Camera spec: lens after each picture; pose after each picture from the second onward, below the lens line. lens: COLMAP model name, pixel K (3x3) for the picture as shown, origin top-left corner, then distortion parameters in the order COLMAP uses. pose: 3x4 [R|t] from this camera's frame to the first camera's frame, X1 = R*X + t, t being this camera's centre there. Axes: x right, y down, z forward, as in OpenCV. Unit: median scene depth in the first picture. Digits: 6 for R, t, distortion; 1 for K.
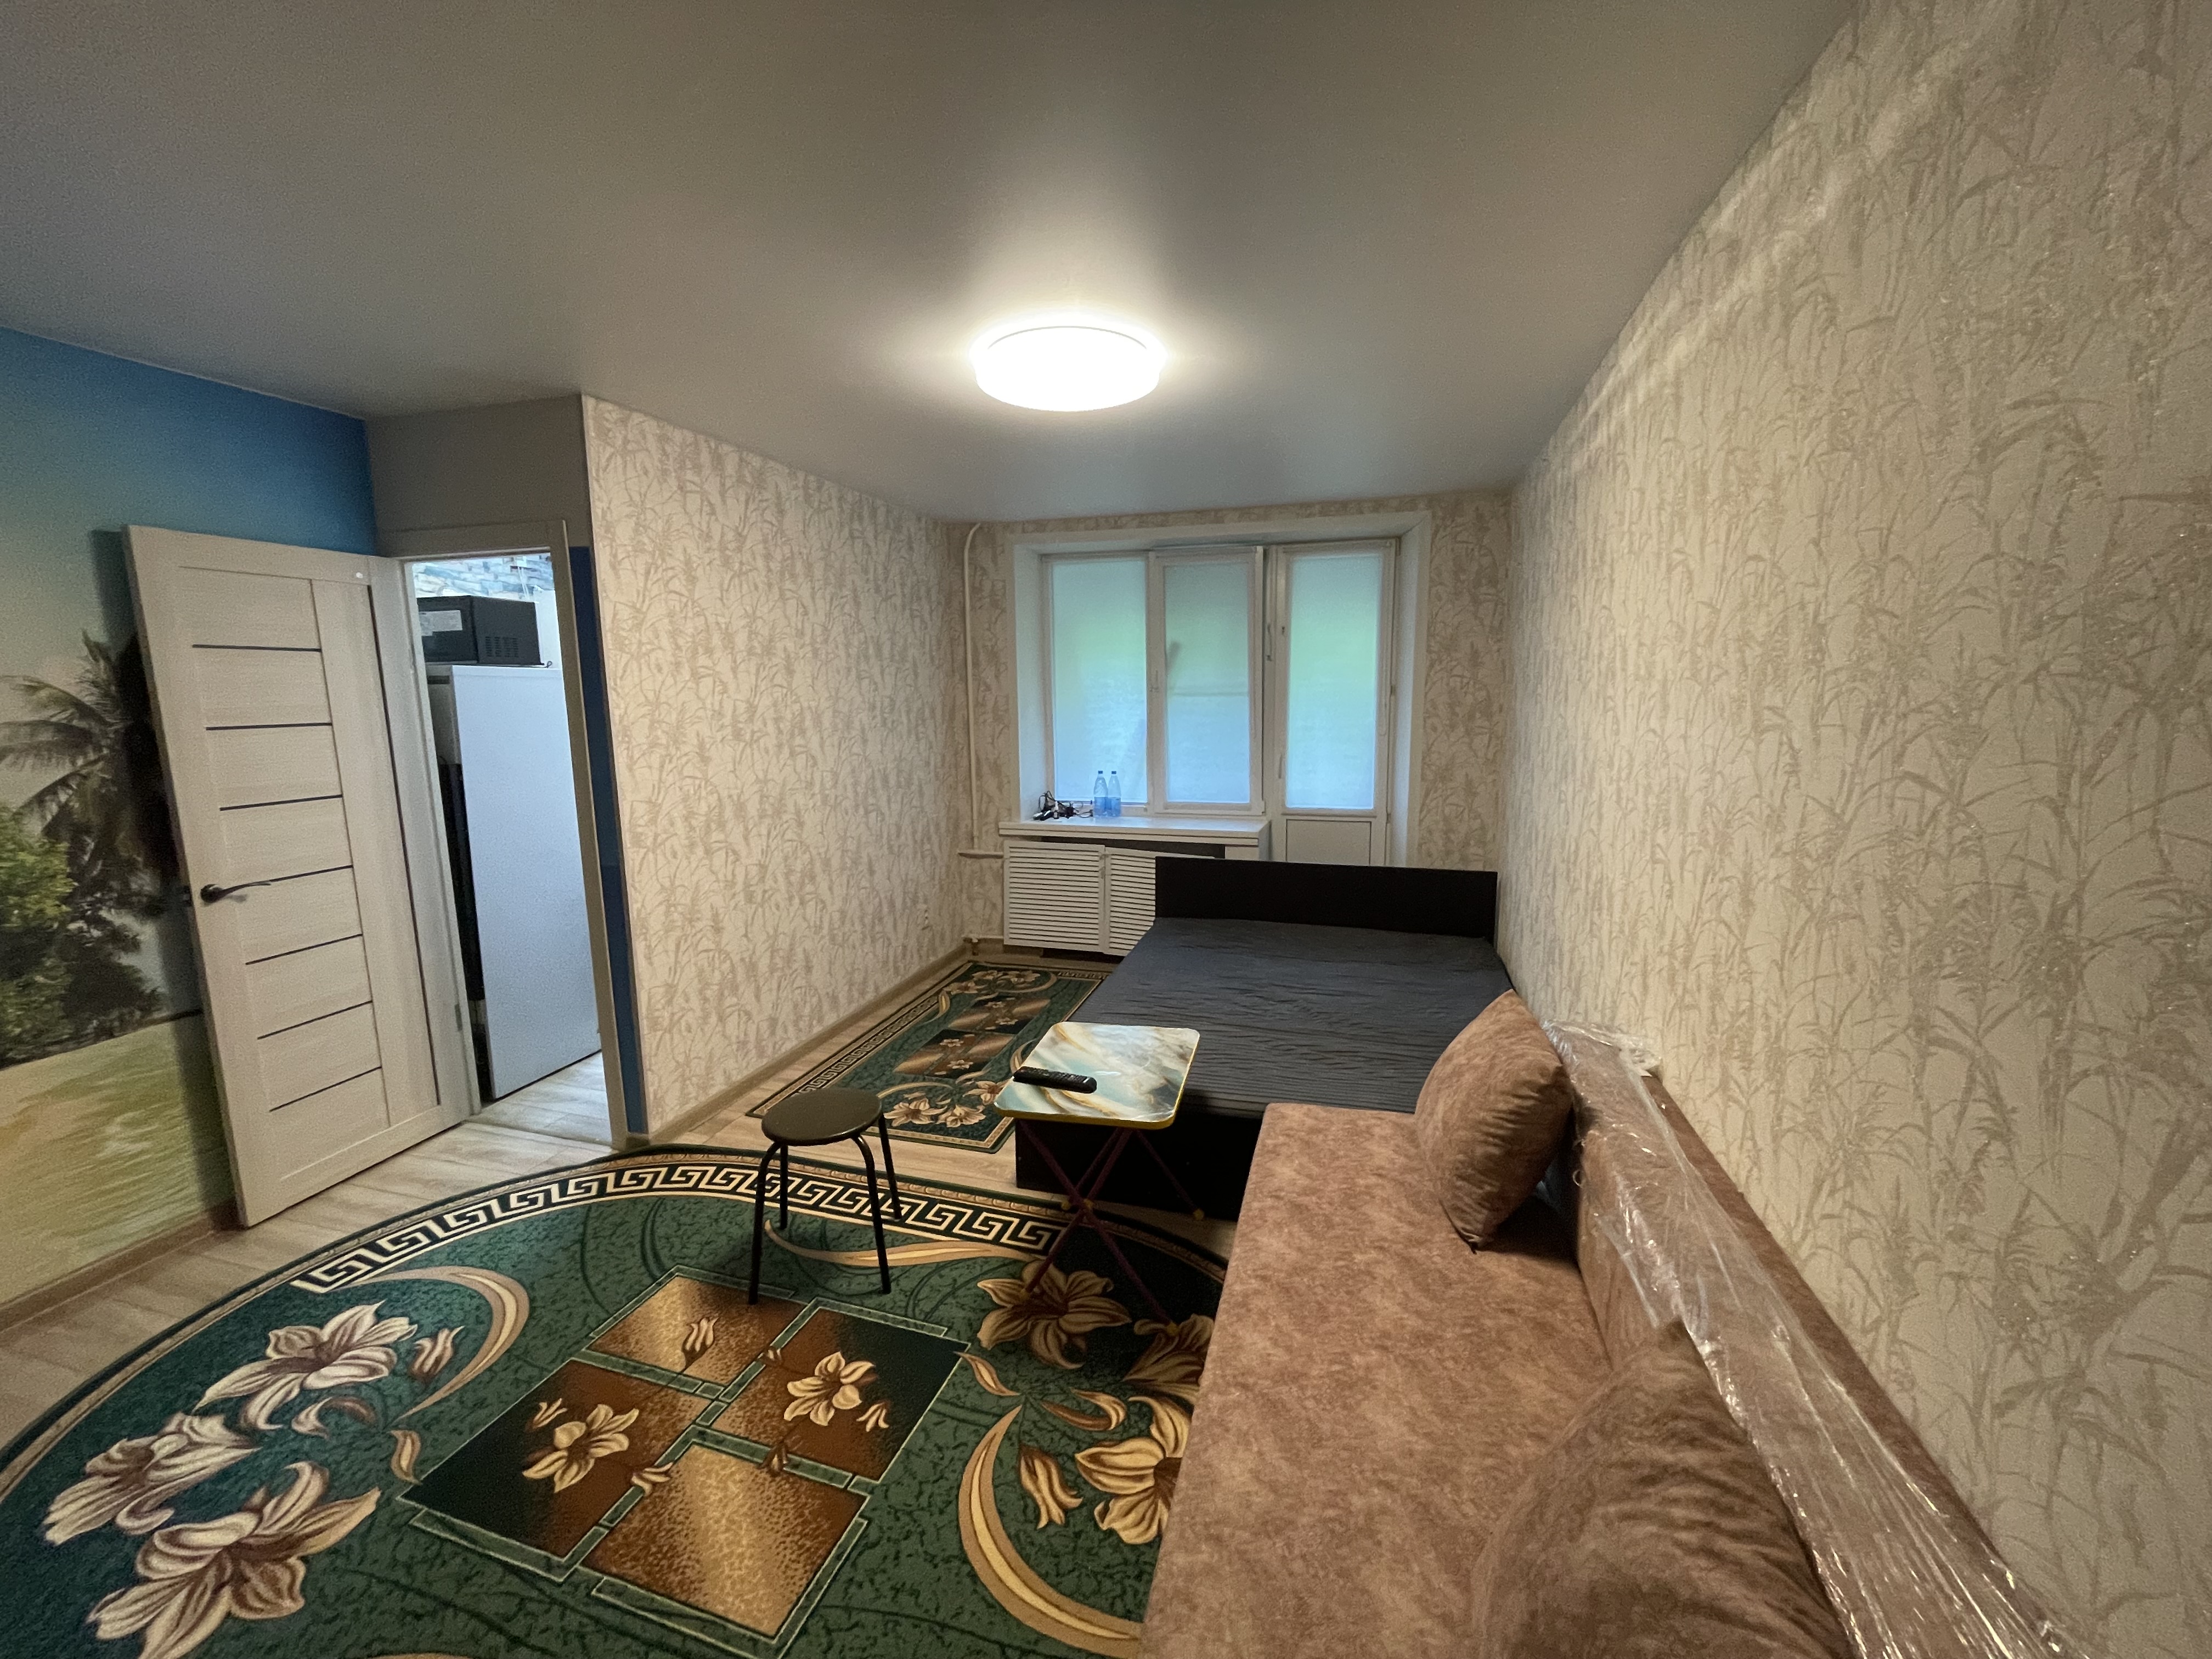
lens RADIAL K [[900.8, 0, 1106.2], [0, 900.8, 817.0], [0, 0, 1]] dist [-0.003399, 0.000139]
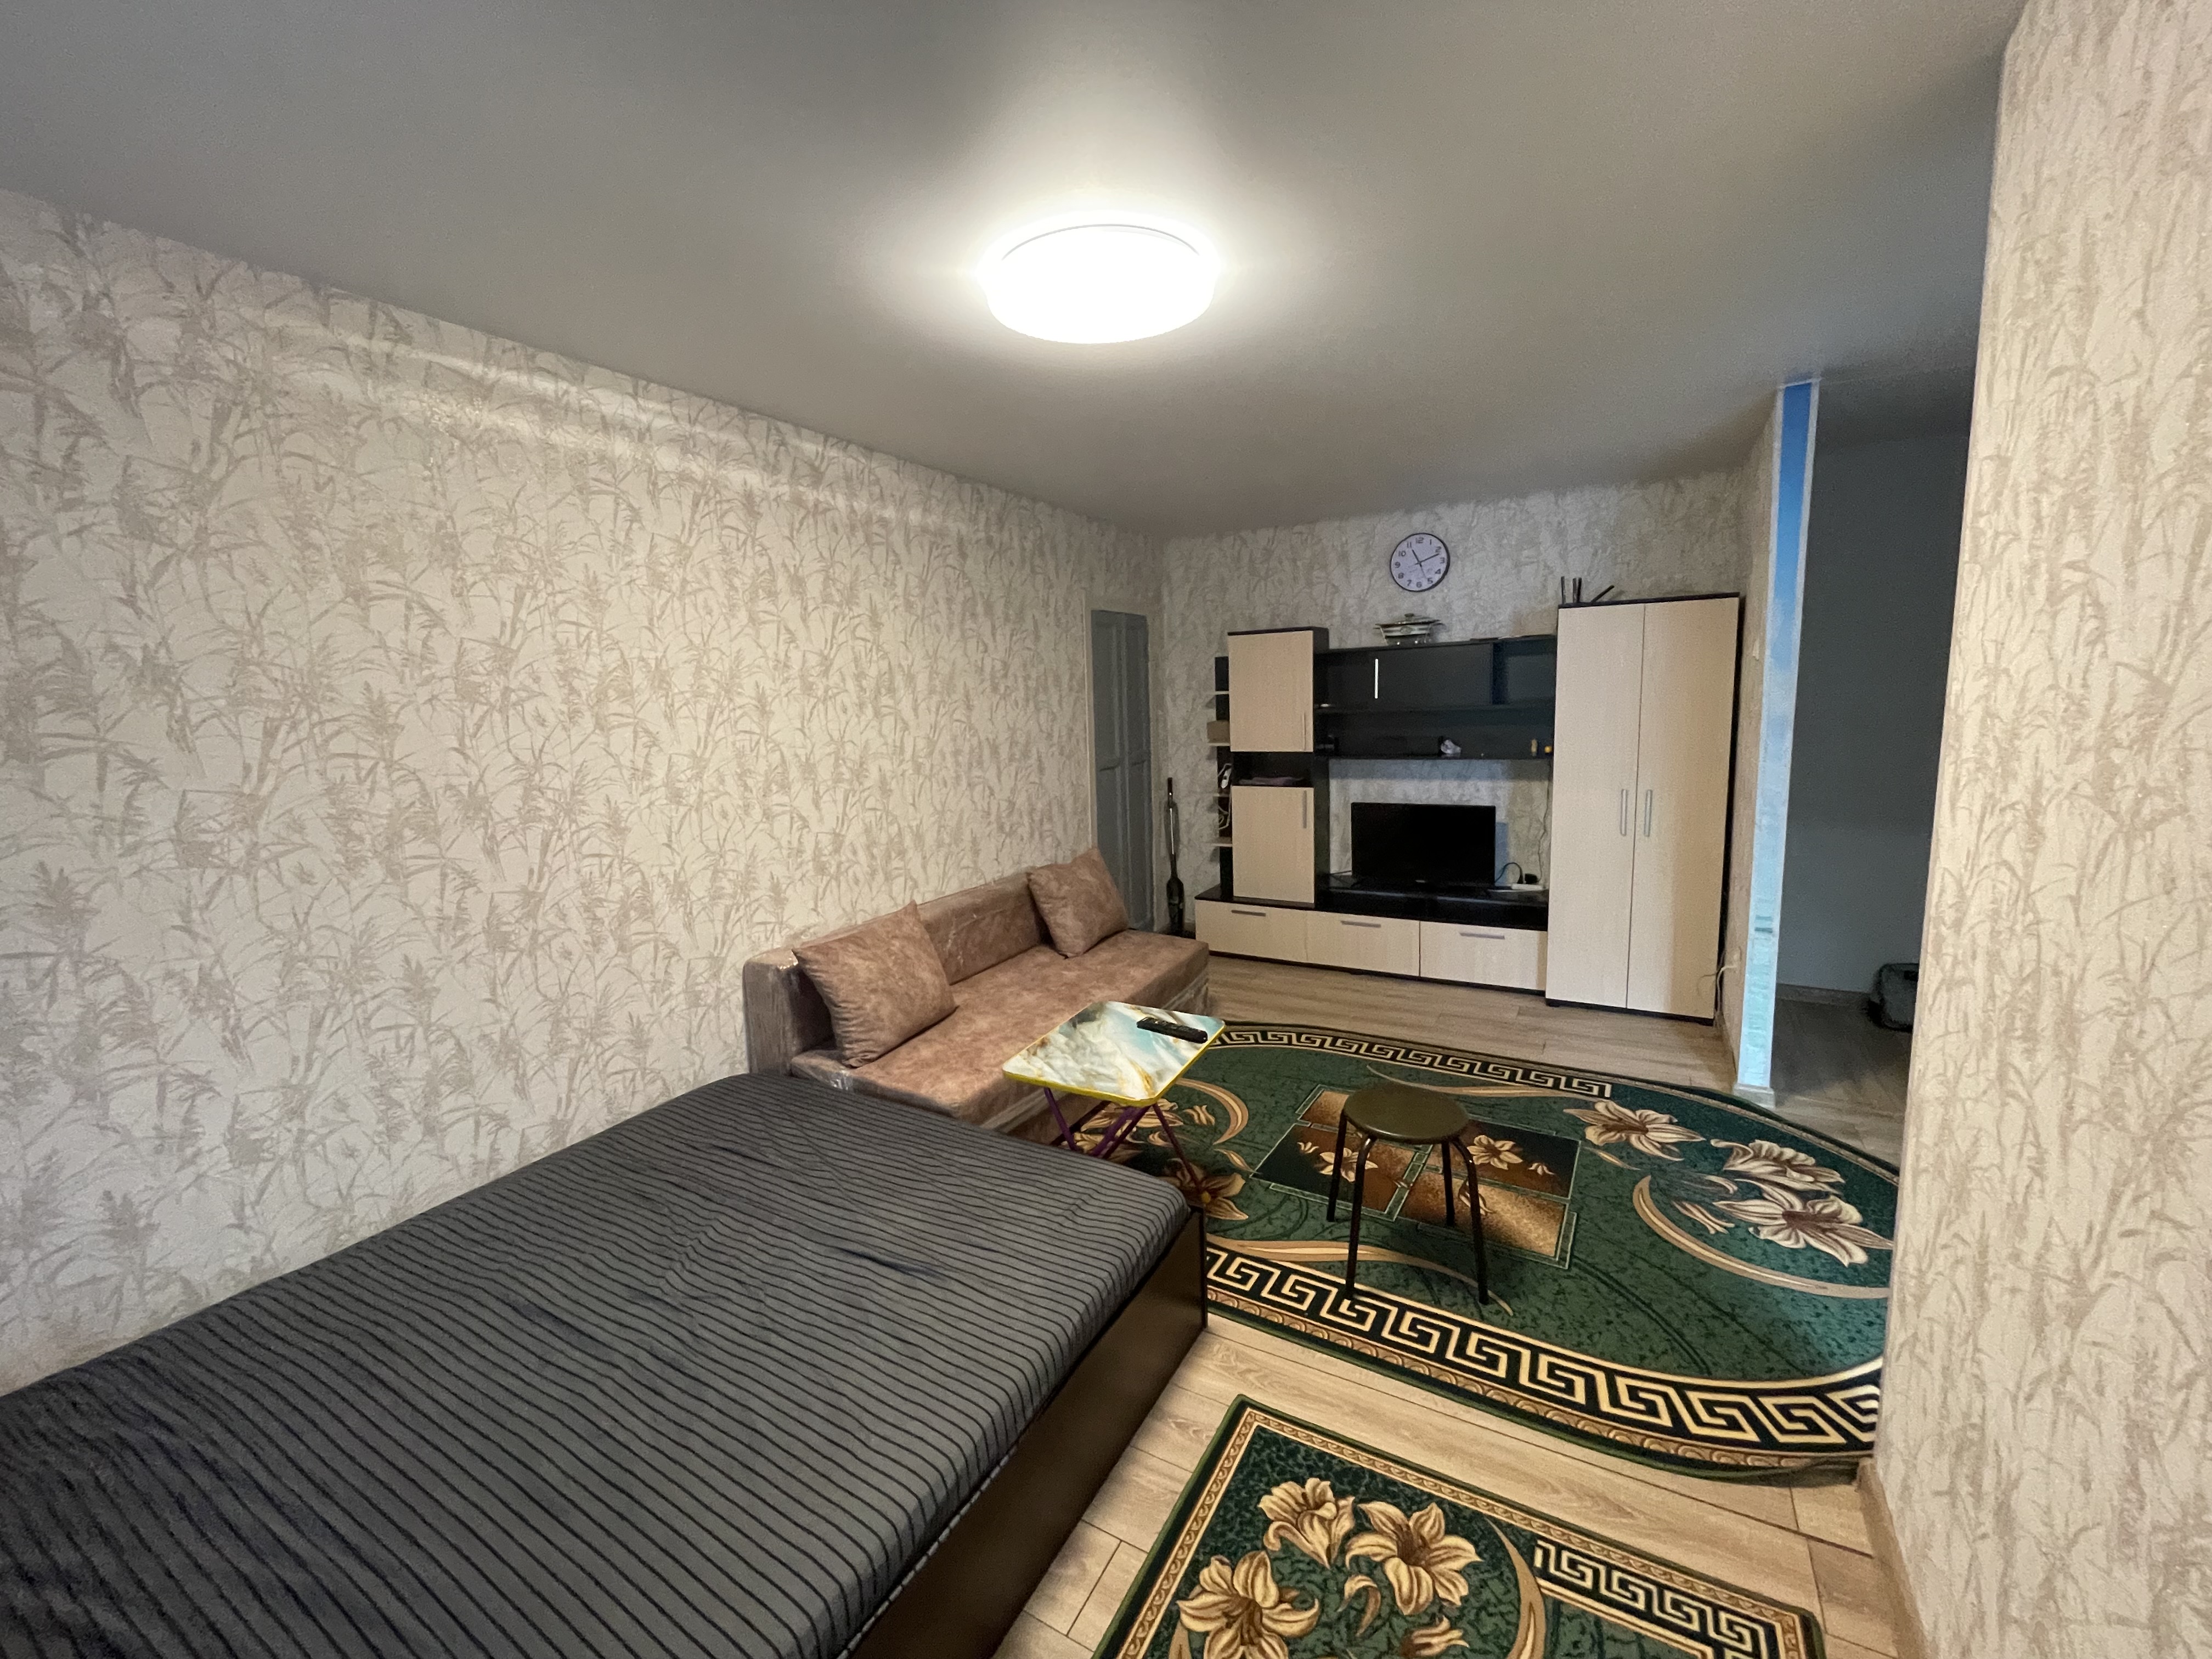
lens RADIAL K [[900.8, 0, 1106.2], [0, 900.8, 817.0], [0, 0, 1]] dist [-0.003399, 0.000139]
pose [[-0.970097, 0.008654, 0.242565, -0.243383], [0.075180, 0.960930, 0.266388, -0.259301], [-0.230782, 0.276658, -0.932845, 1.913733]]
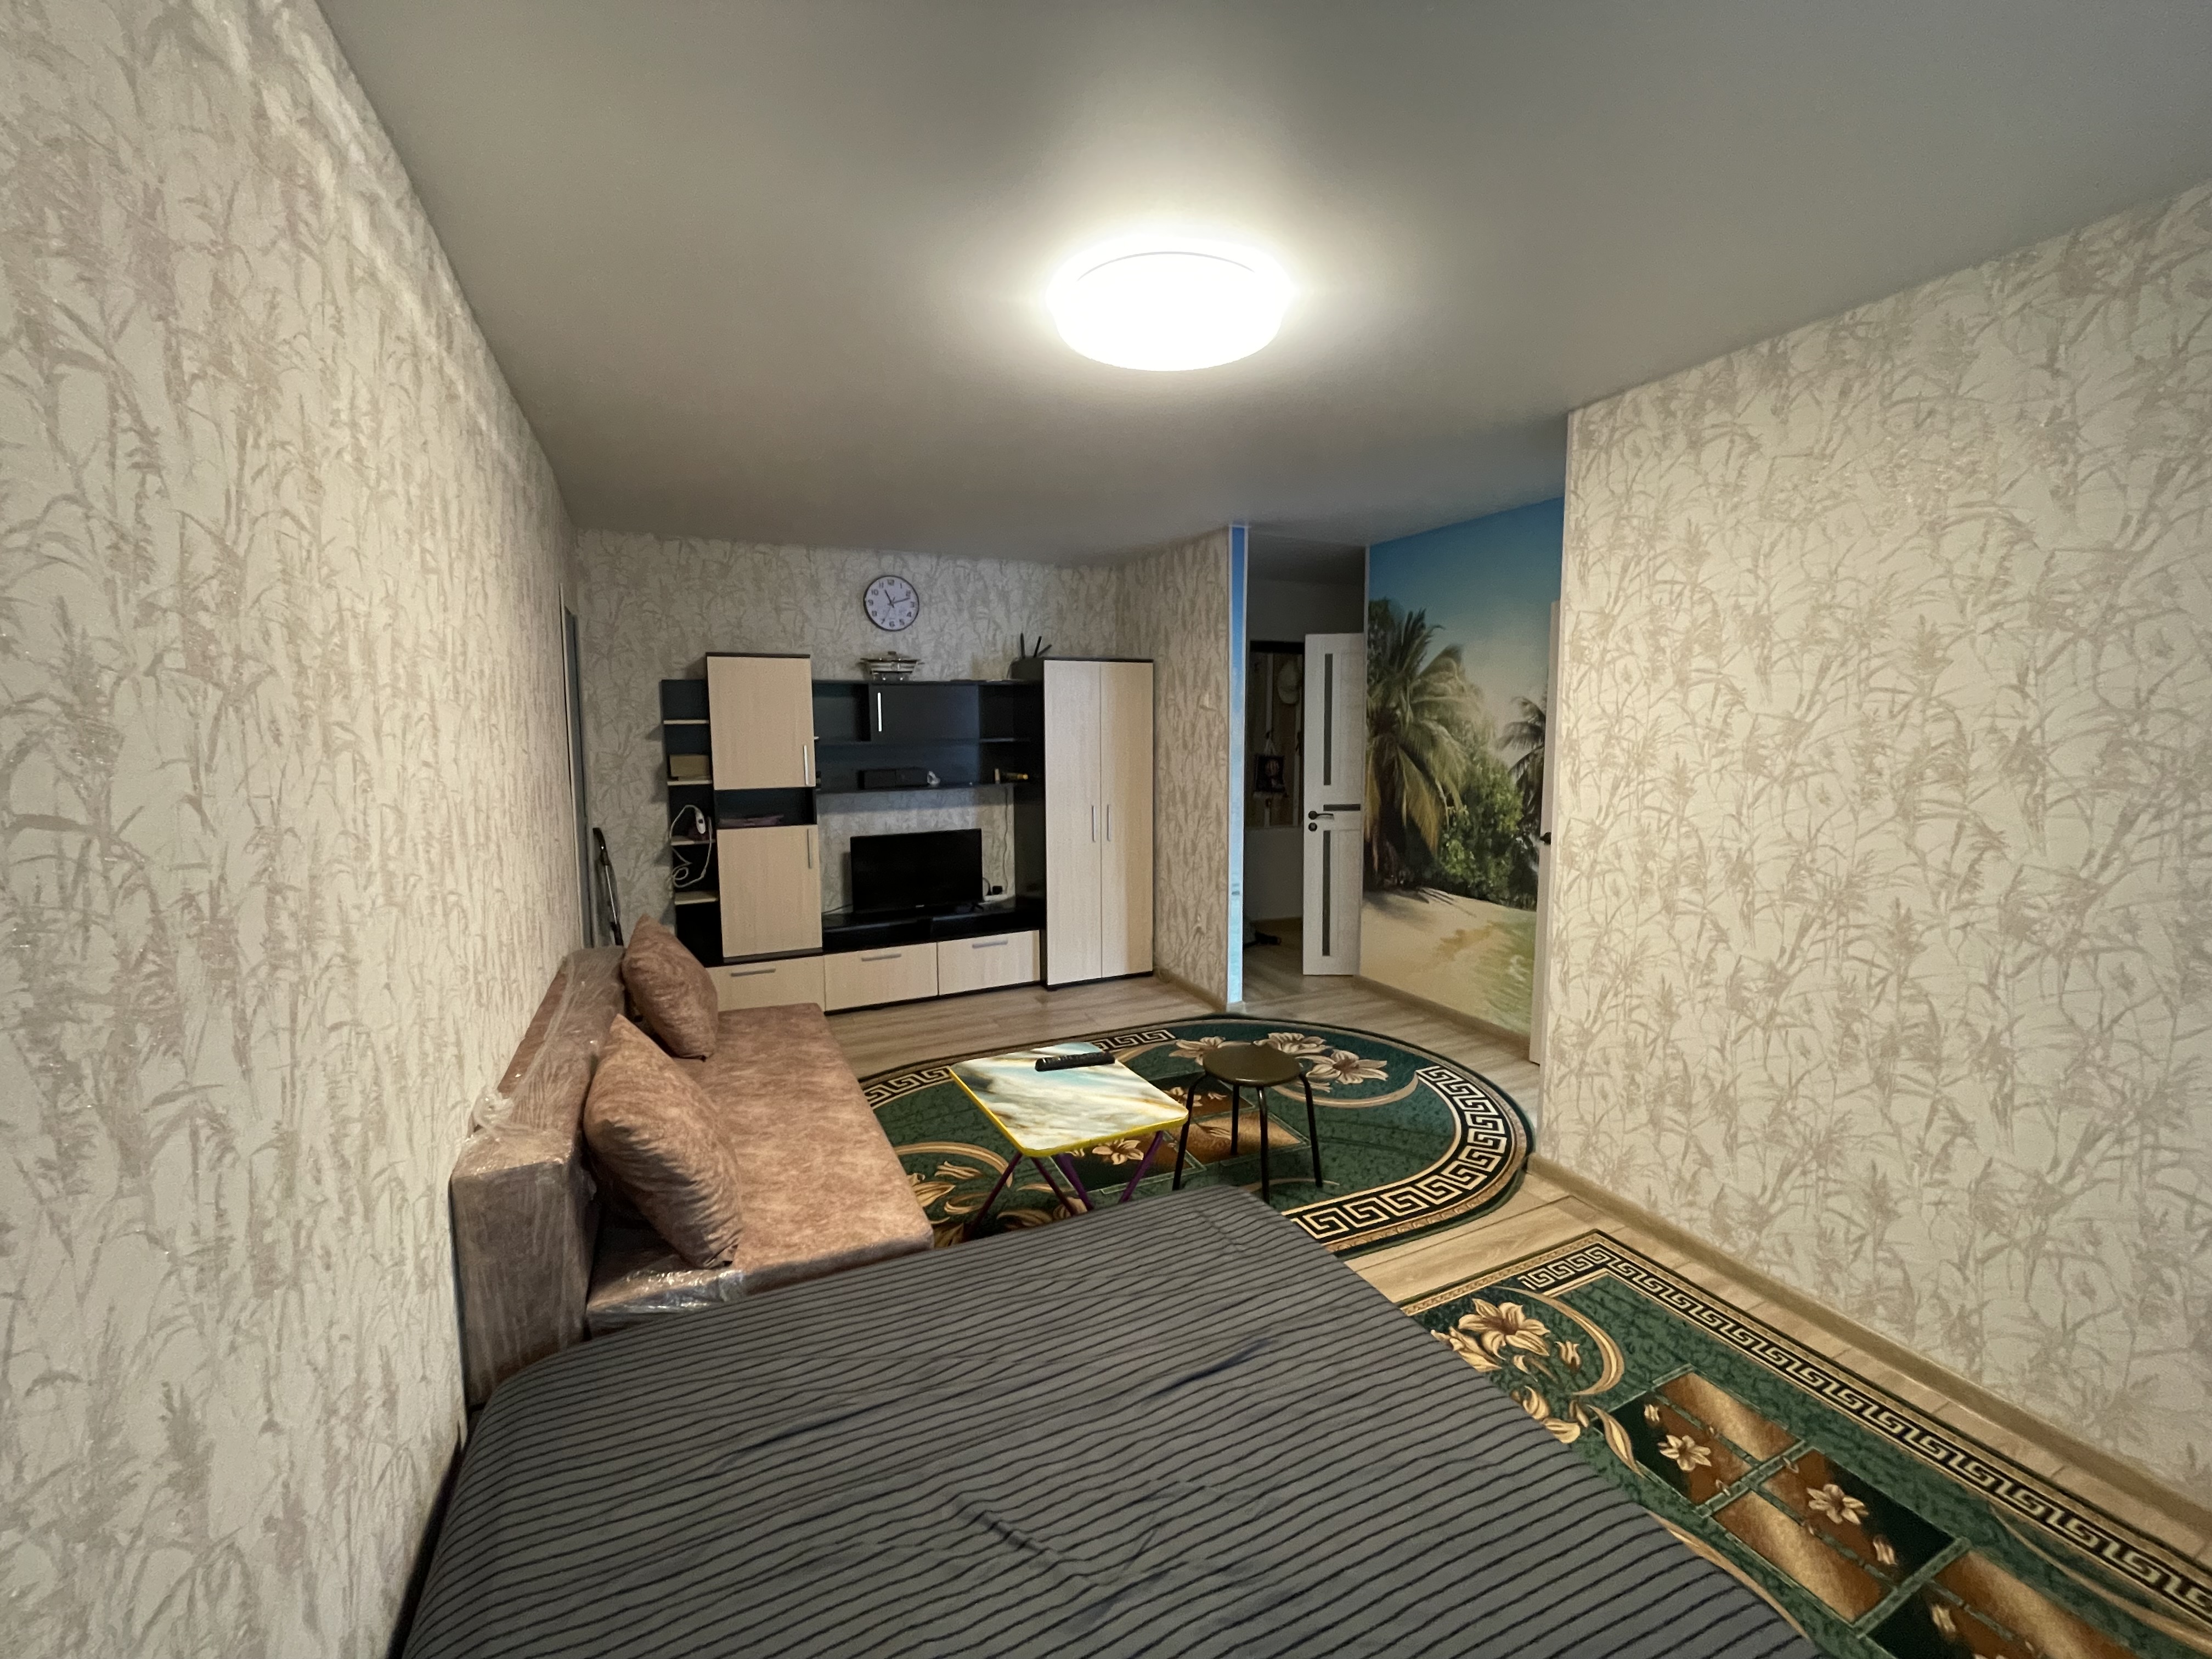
lens RADIAL K [[900.8, 0, 1106.2], [0, 900.8, 817.0], [0, 0, 1]] dist [-0.003399, 0.000139]
pose [[-0.750189, 0.083728, -0.655900, 0.584002], [-0.081576, 0.972653, 0.217466, -0.230027], [0.656172, 0.216647, -0.722844, 1.681499]]
